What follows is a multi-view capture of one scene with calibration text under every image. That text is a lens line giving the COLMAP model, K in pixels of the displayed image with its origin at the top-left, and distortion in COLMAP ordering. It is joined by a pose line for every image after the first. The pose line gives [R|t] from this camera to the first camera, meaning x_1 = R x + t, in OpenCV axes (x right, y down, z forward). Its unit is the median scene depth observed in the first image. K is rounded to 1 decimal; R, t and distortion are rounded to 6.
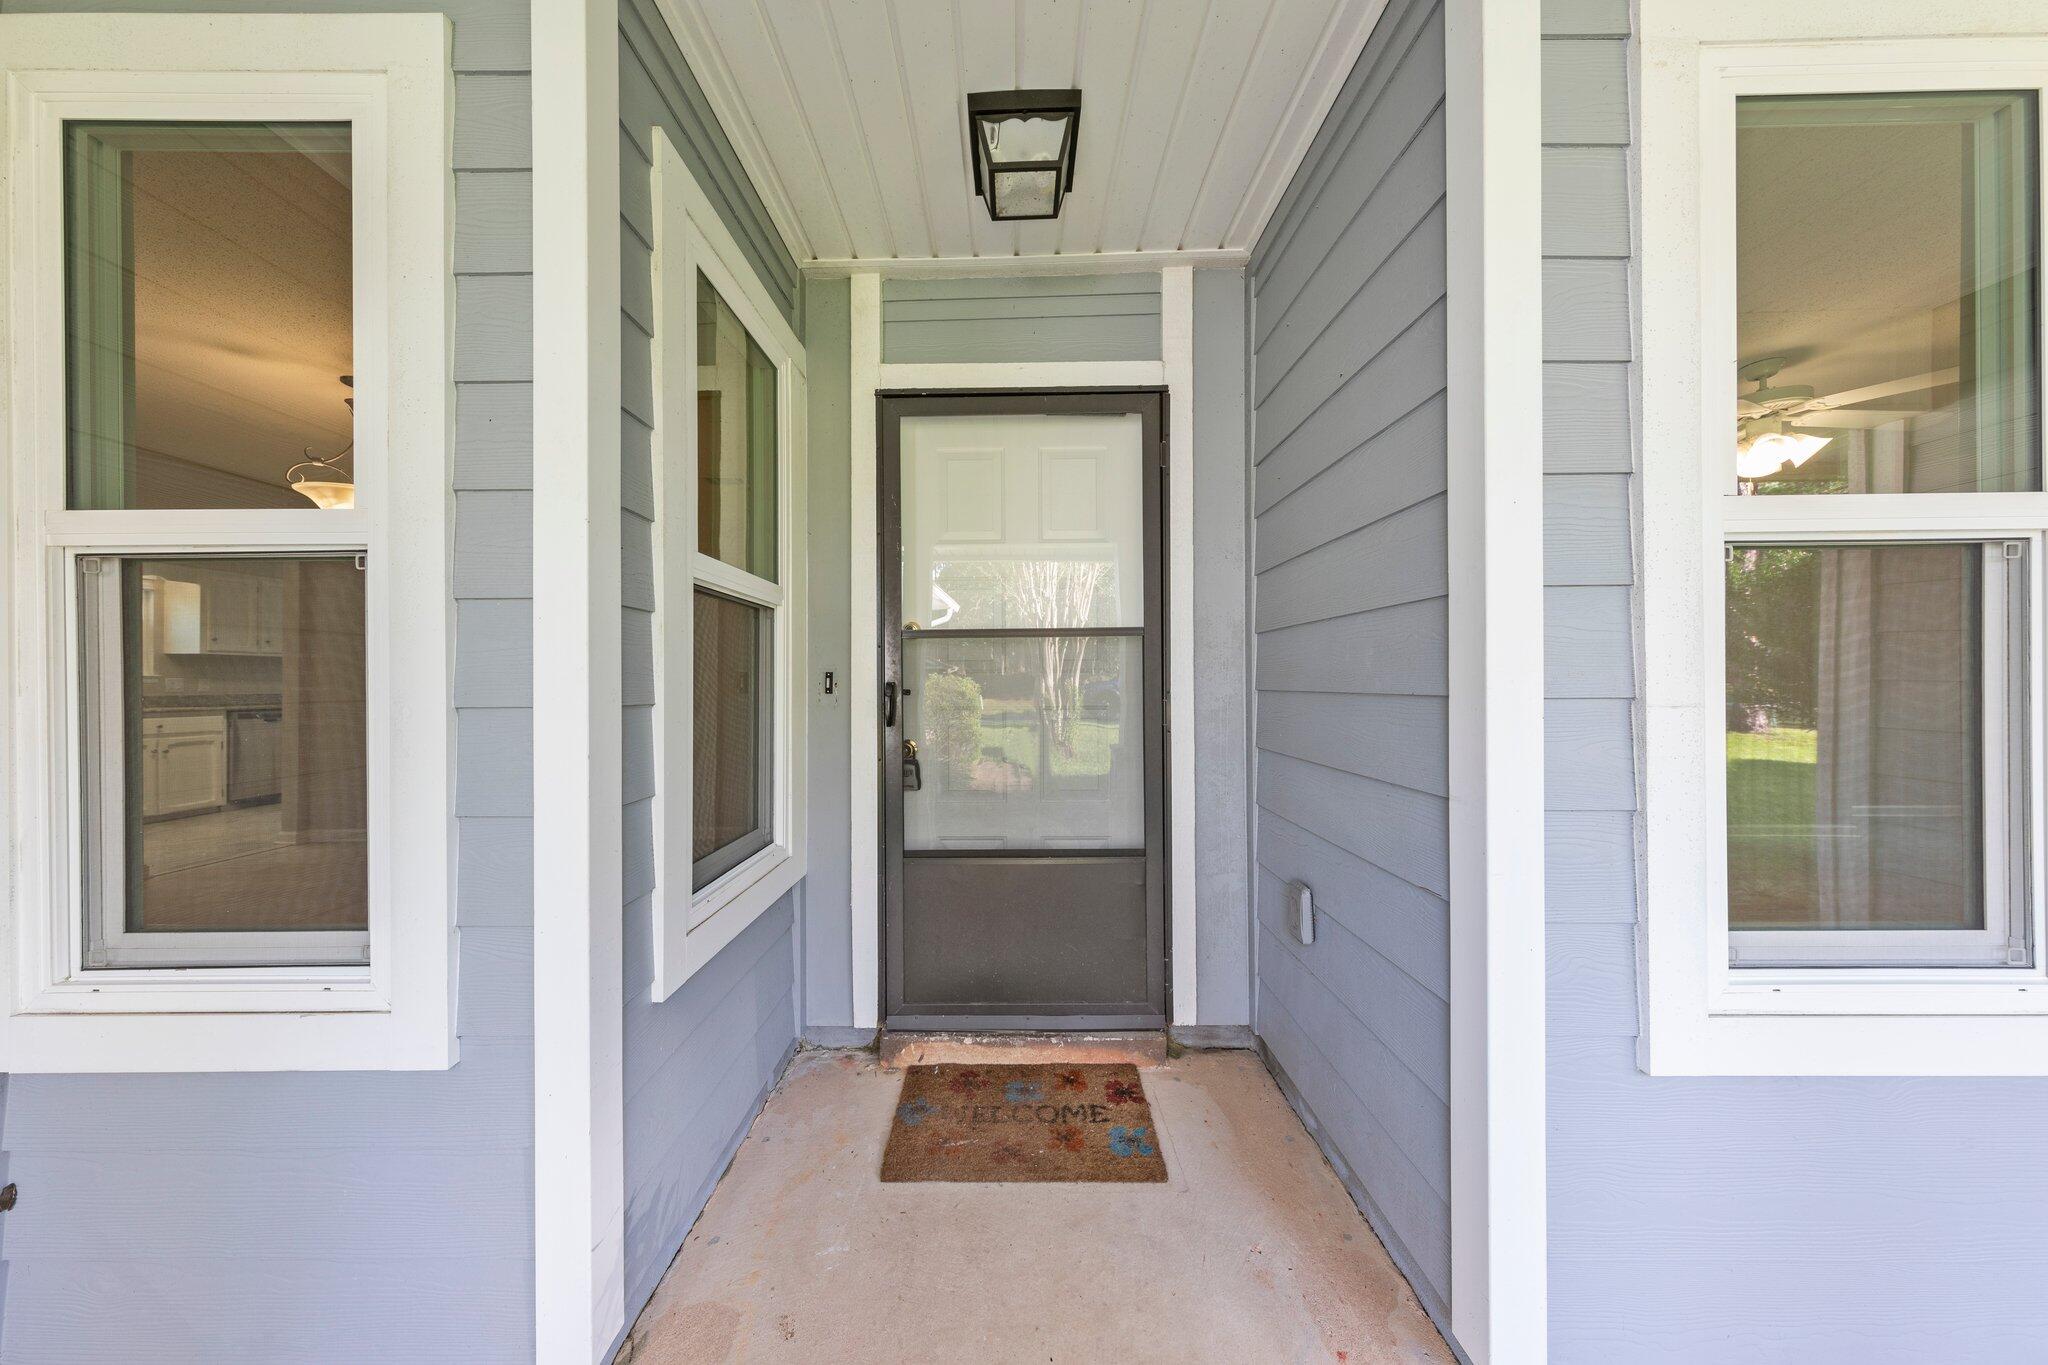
lens RADIAL K [[647.4, 0, 1032.4], [0, 647.4, 679.3], [0, 0, 1]] dist [0.006873, -0.000729]
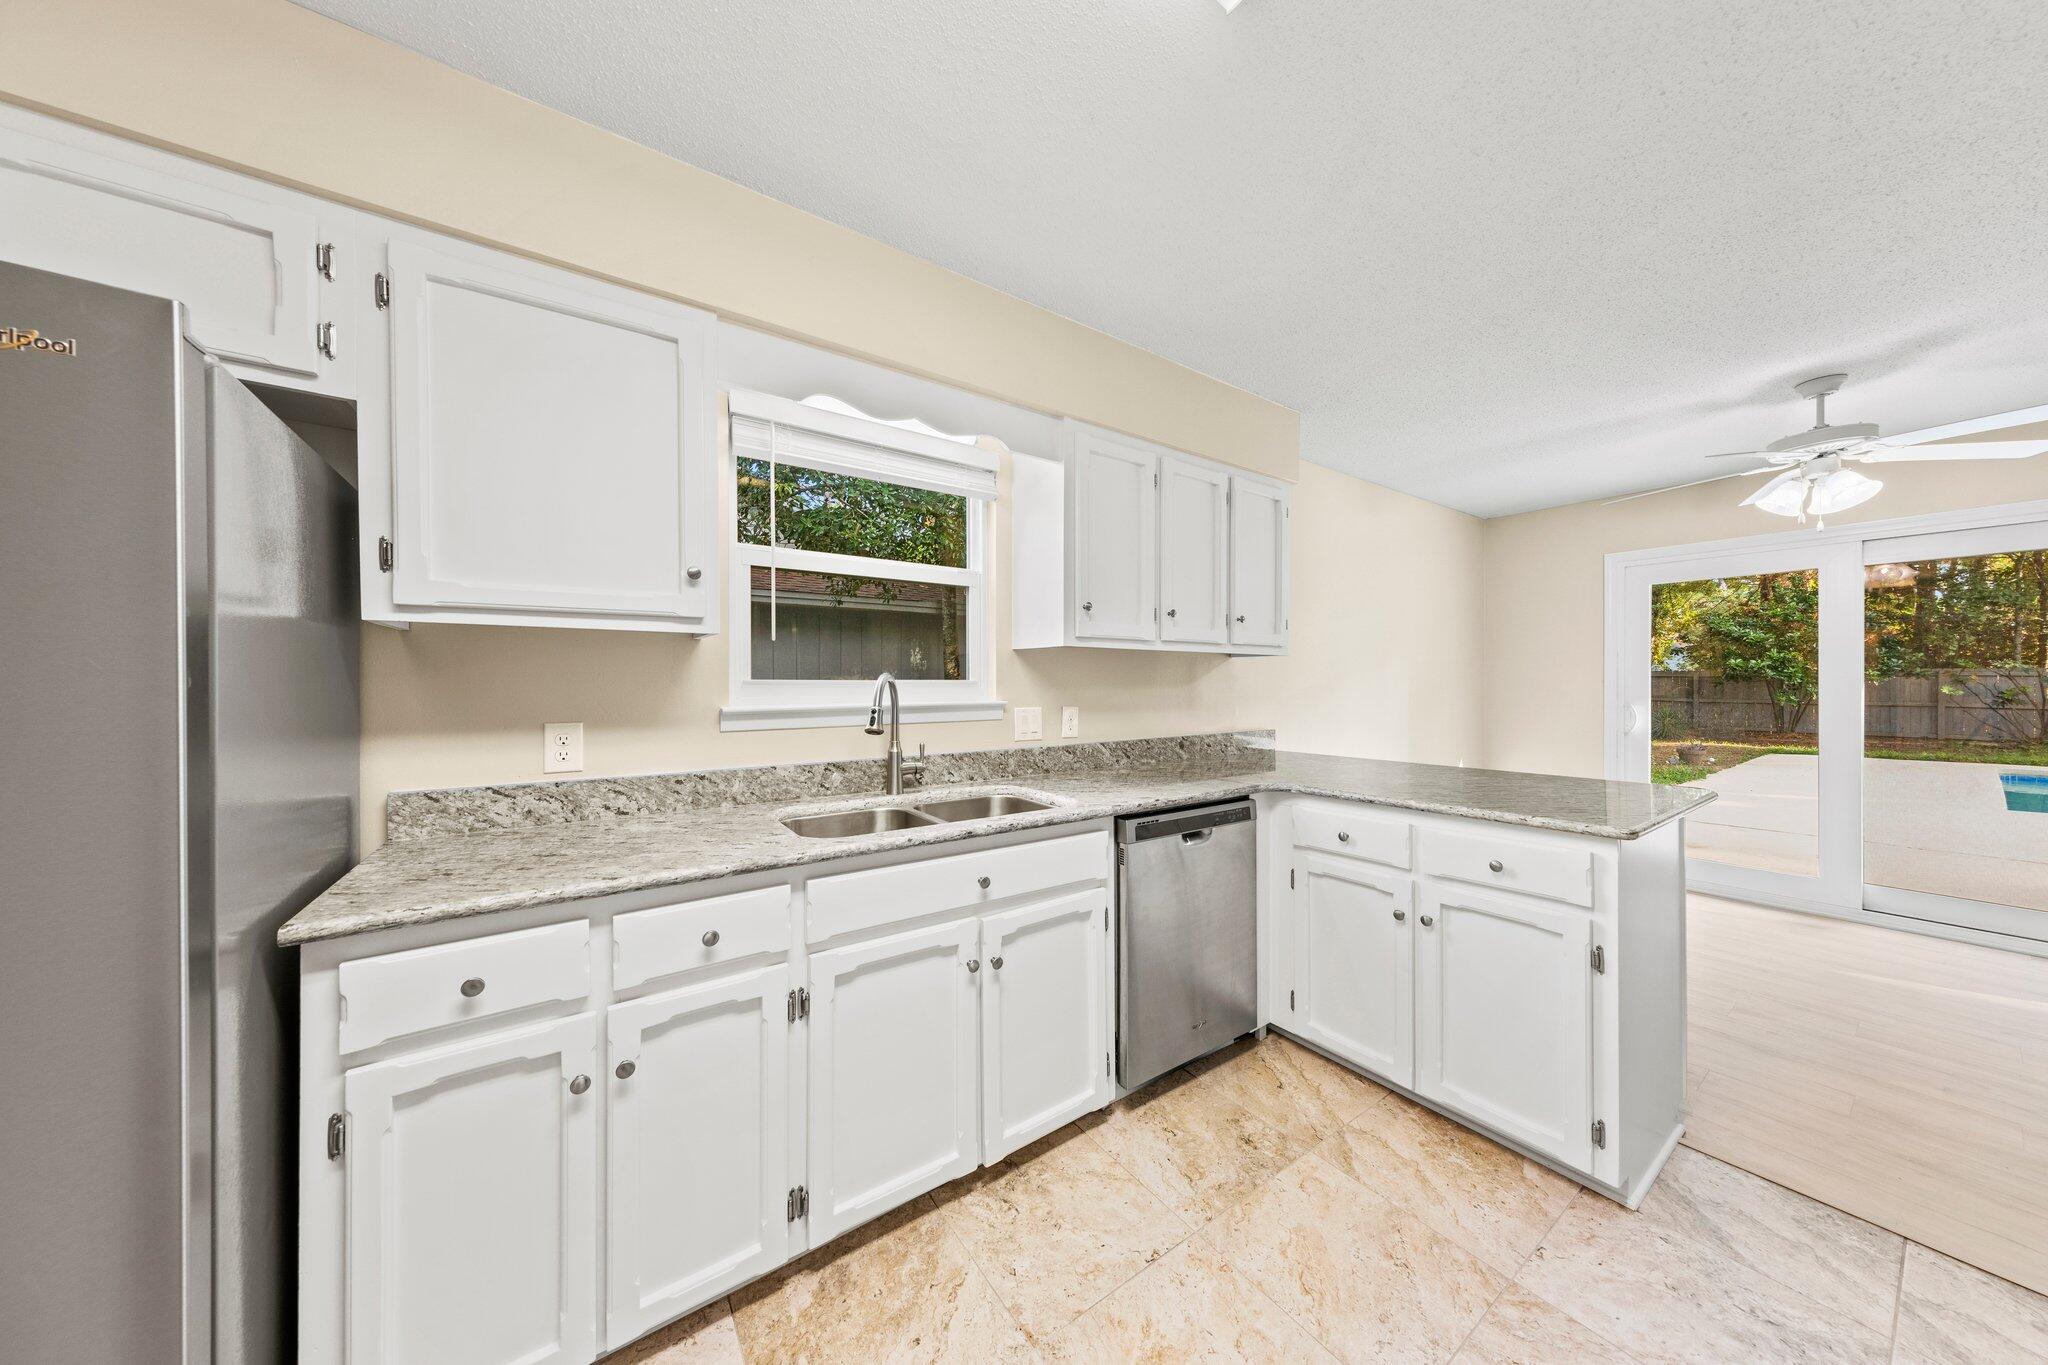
lens RADIAL K [[647.4, 0, 1022.7], [0, 647.4, 684.2], [0, 0, 1]] dist [0.006873, -0.000729]
pose [[0.565662, 0.003701, -0.824629, -0.977161], [0.002926, 0.999975, 0.006496, -0.019524], [0.824632, -0.006087, 0.565637, 0.767089]]
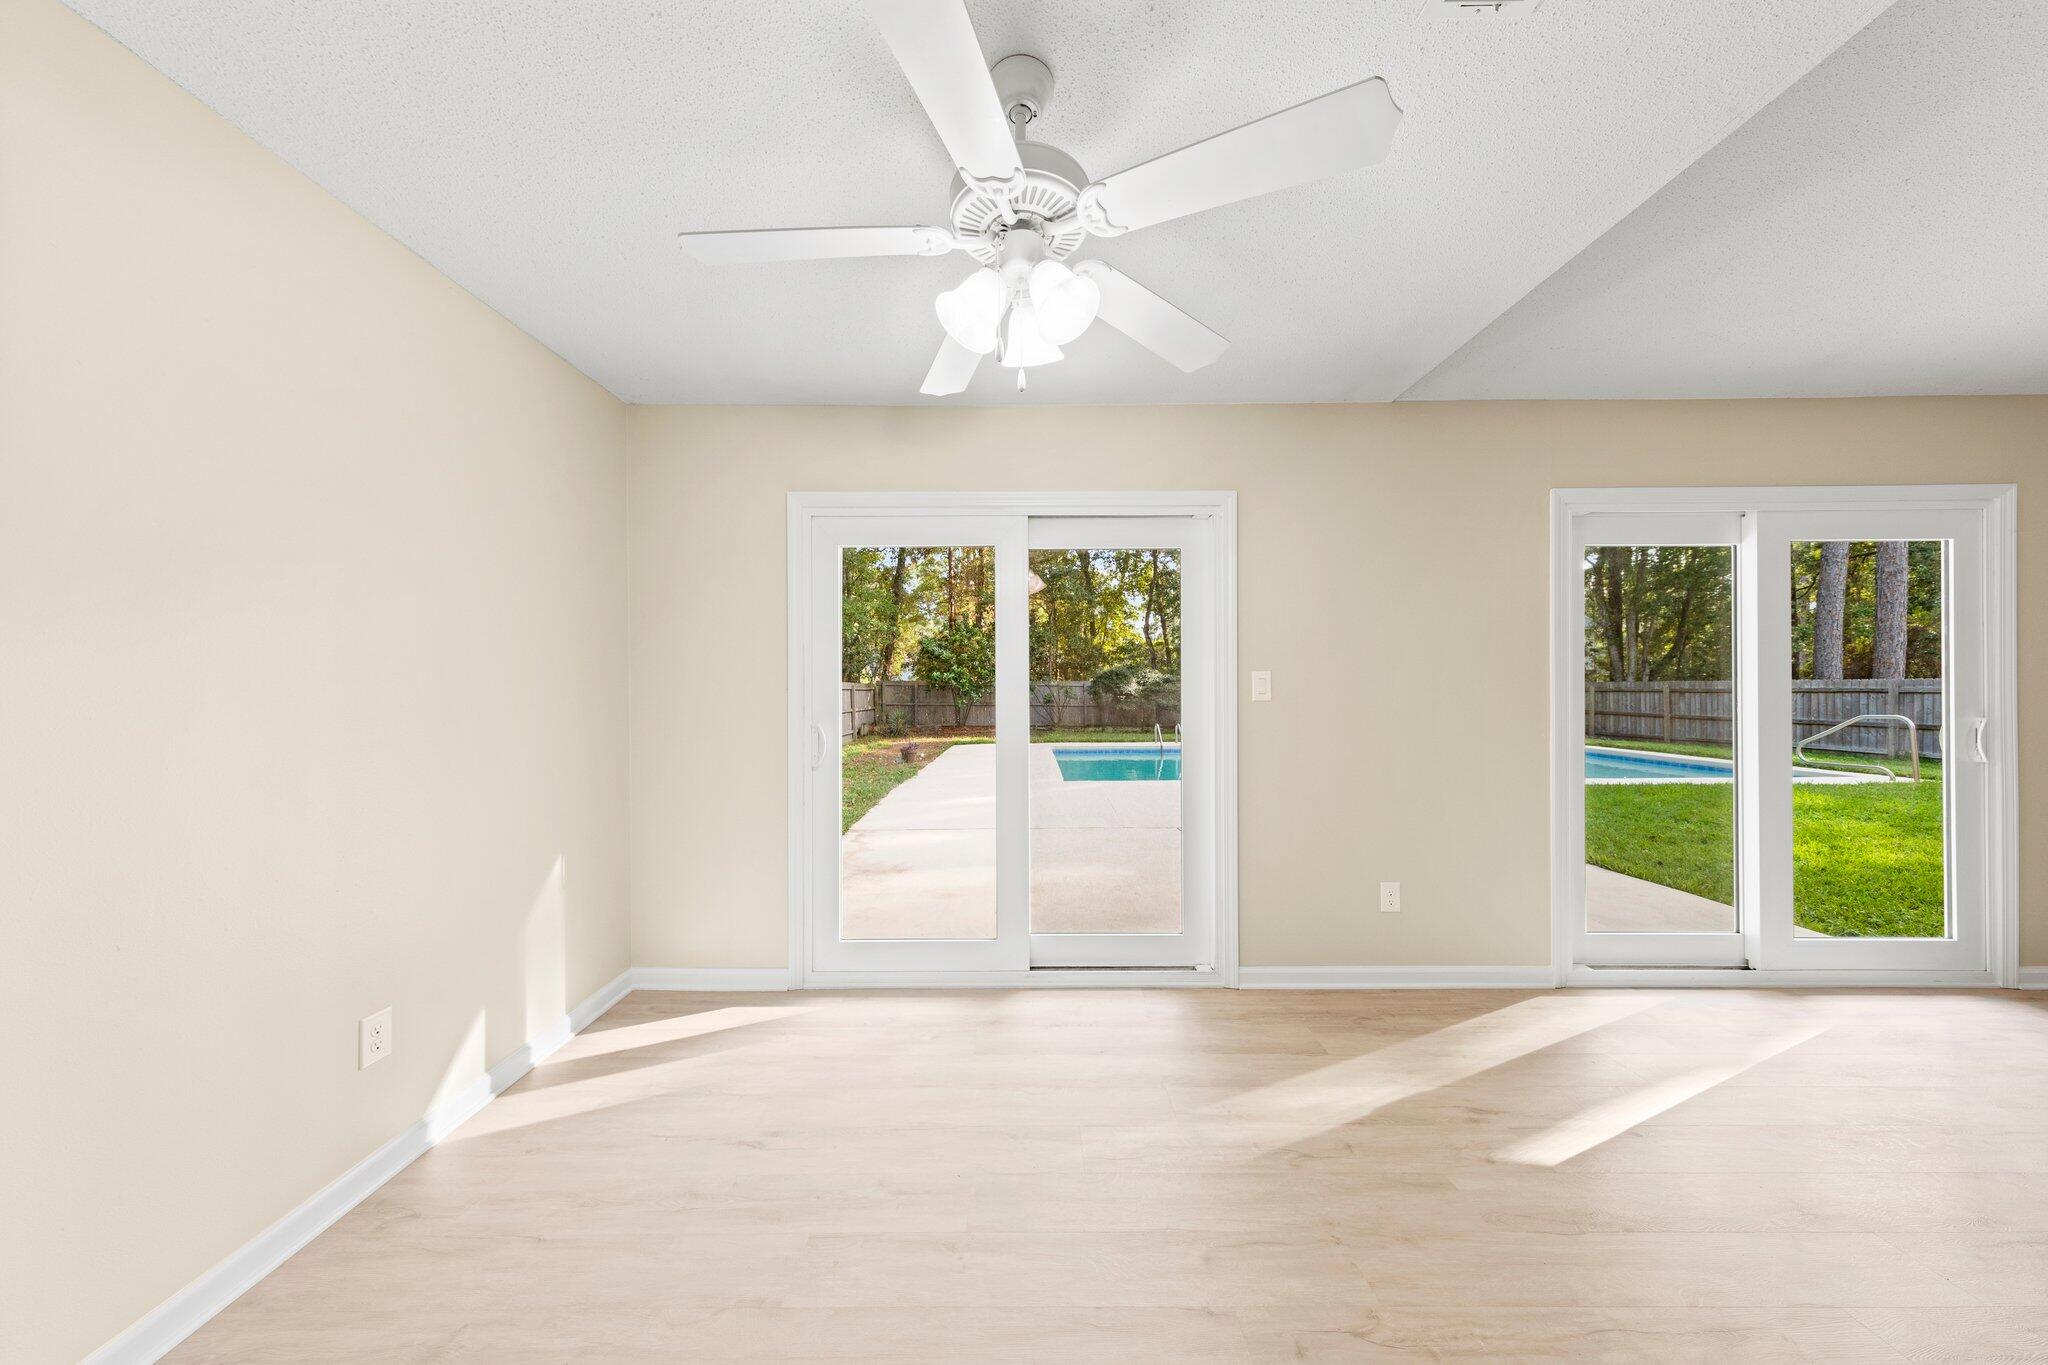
lens RADIAL K [[647.4, 0, 1014.9], [0, 647.4, 692.5], [0, 0, 1]] dist [0.006873, -0.000729]
pose [[0.999766, -0.001507, -0.021573, -1.035998], [0.001692, 0.999962, 0.008534, -0.017839], [0.021560, -0.008568, 0.999731, 1.253729]]
